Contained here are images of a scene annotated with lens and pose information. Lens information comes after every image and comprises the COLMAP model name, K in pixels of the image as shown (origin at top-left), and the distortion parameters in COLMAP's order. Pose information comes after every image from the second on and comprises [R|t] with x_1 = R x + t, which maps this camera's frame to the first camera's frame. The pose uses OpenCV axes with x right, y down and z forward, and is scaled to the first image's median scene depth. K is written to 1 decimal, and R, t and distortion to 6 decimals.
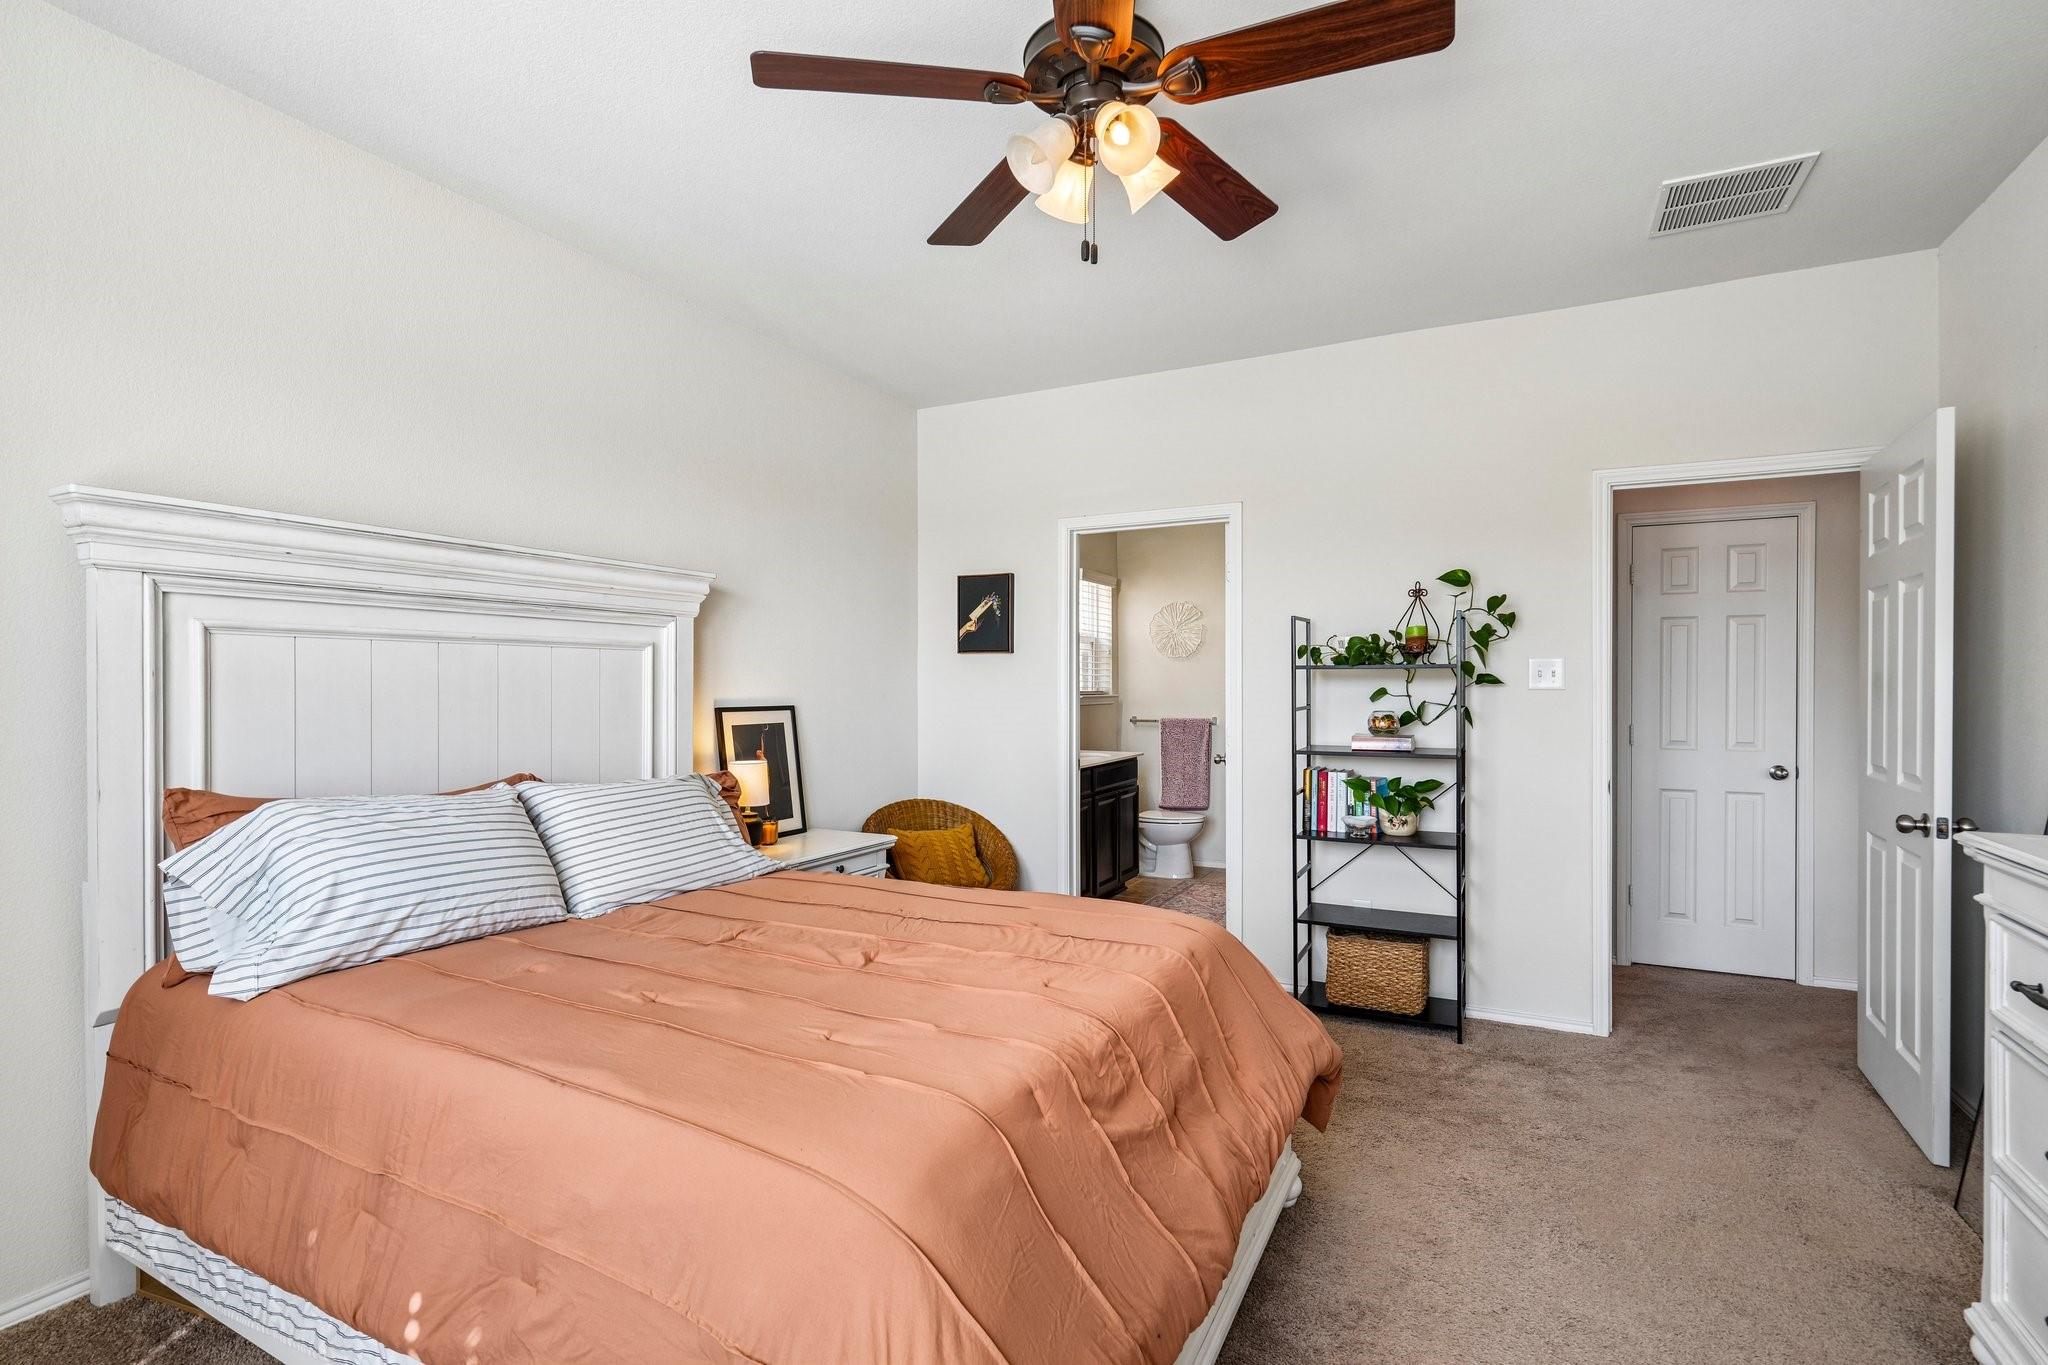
lens RADIAL K [[941.3, 0, 1024.6], [0, 941.3, 687.3], [0, 0, 1]] dist [-0.002513, 0.000130]
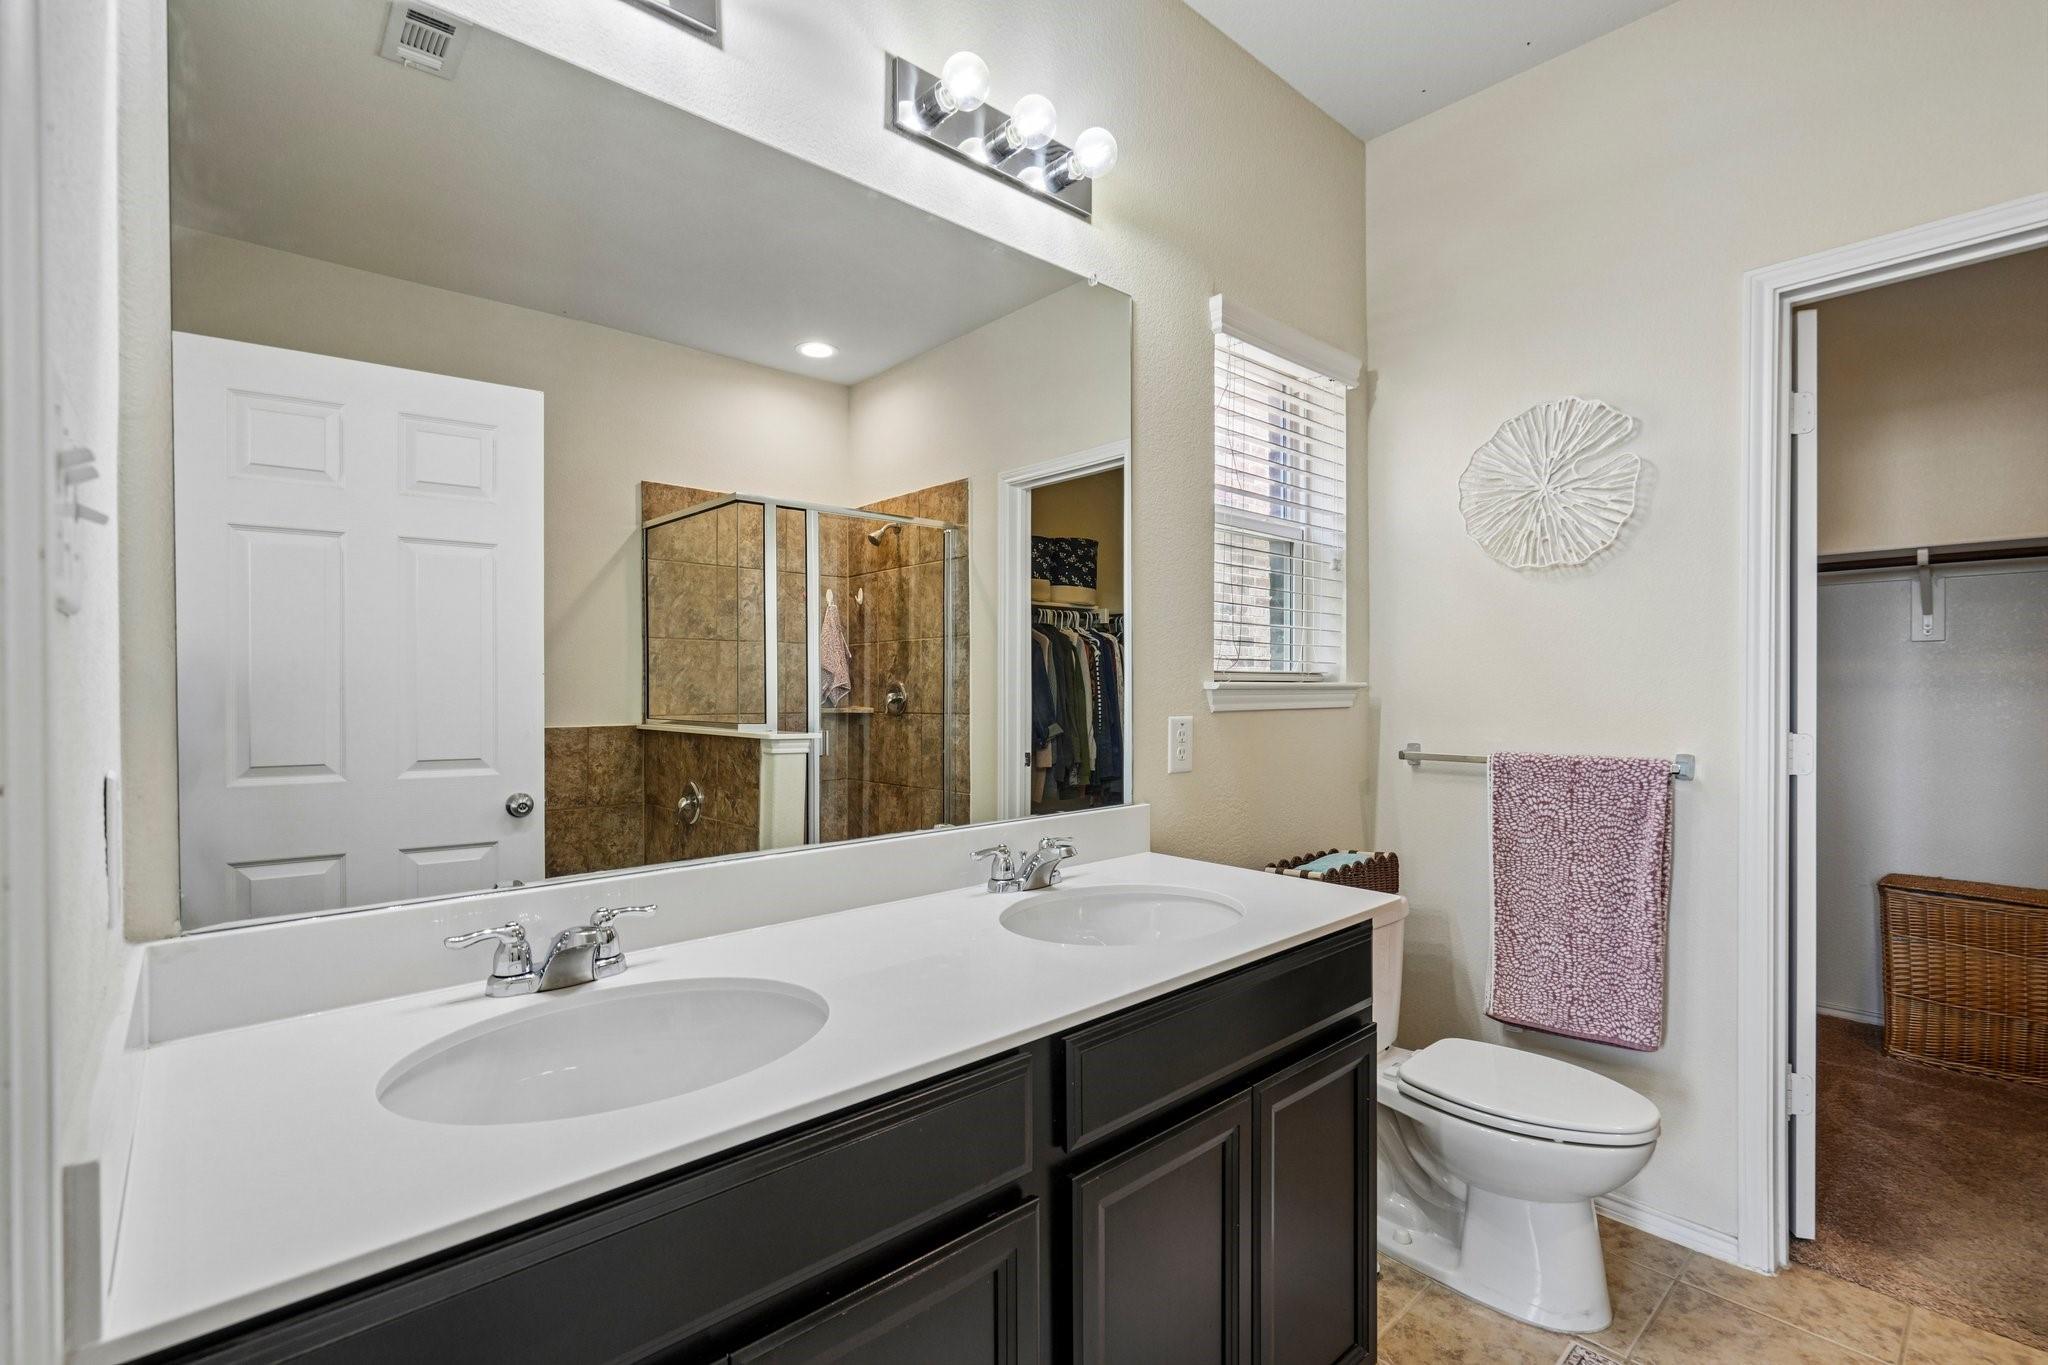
lens RADIAL K [[941.3, 0, 1027.5], [0, 941.3, 690.7], [0, 0, 1]] dist [-0.002513, 0.000130]
pose [[0.940243, -0.000155, -0.340505, 0.105398], [0.000228, 1.000000, 0.000174, 0.010810], [0.340504, -0.000241, 0.940243, 0.643719]]
